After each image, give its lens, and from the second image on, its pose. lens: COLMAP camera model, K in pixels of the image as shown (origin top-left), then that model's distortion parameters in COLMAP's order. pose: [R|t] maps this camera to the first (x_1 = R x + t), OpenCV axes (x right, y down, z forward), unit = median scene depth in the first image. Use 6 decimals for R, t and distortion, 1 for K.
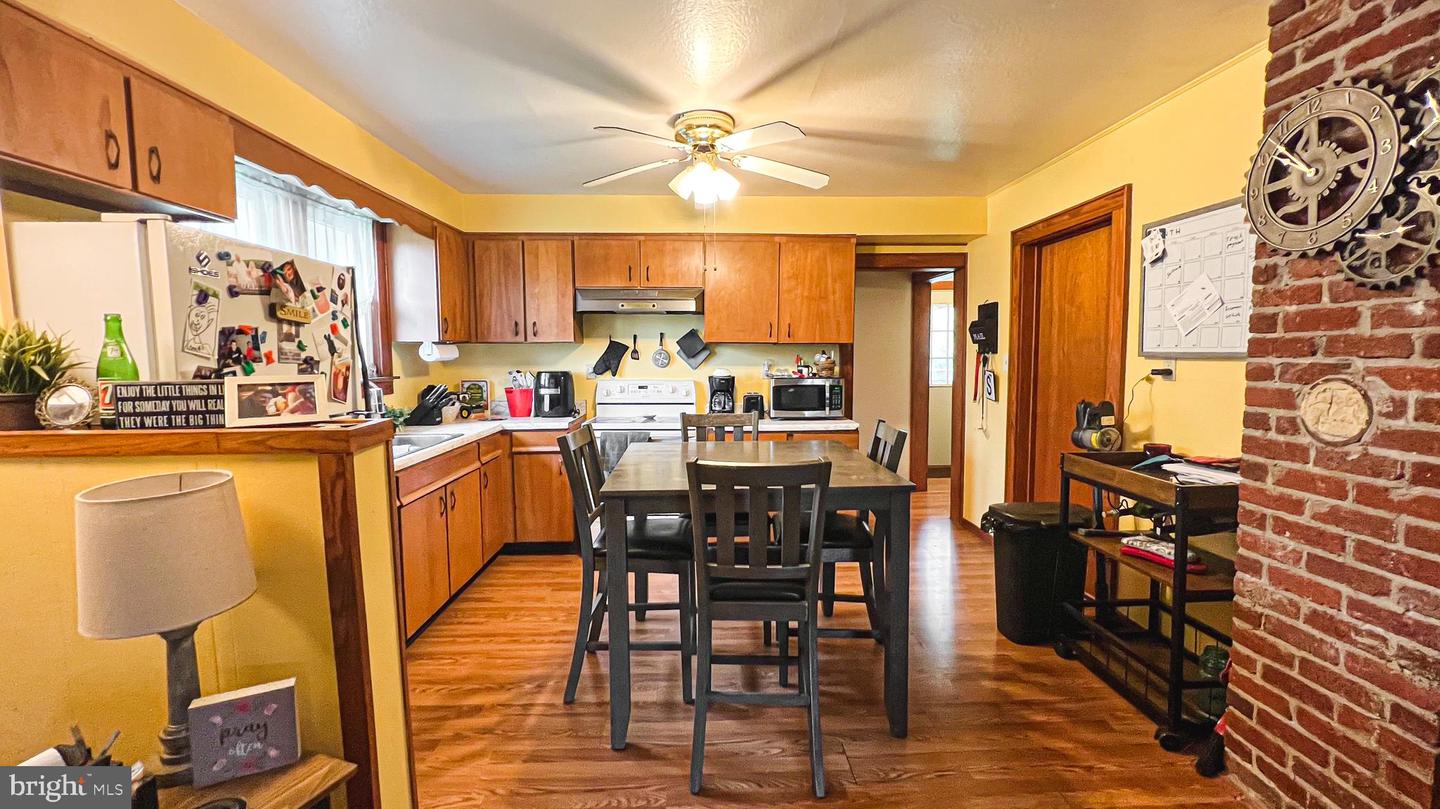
lens RADIAL K [[576.7, 0, 718.6], [0, 576.7, 396.2], [0, 0, 1]] dist [0.001722, 0.000207]
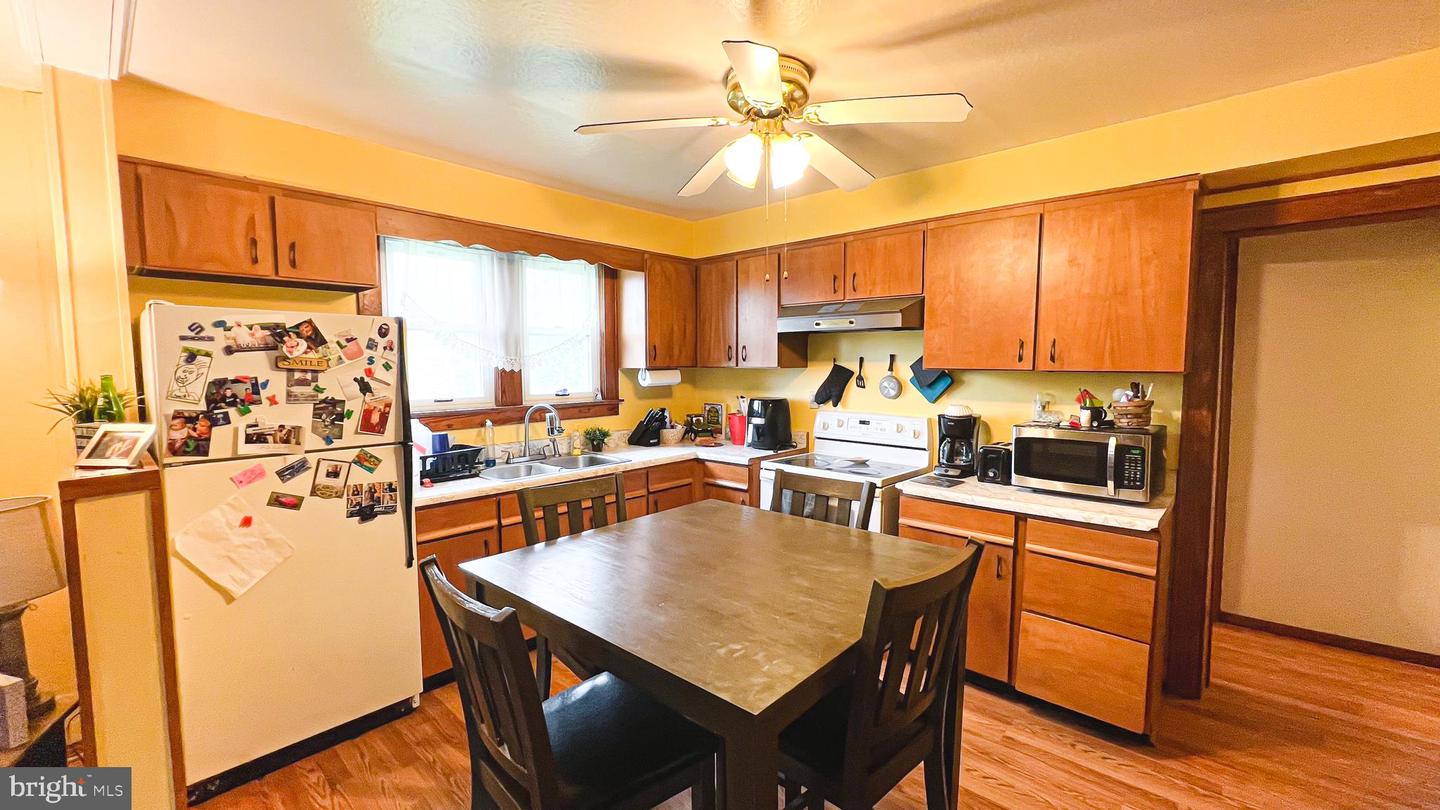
lens RADIAL K [[575.5, 0, 711.2], [0, 575.5, 406.2], [0, 0, 1]] dist [-0.003940, -0.000075]
pose [[0.717522, 0.052992, -0.694518, 0.350577], [-0.050658, 0.998431, 0.023845, -0.059925], [0.694692, 0.018074, 0.719081, 0.349207]]
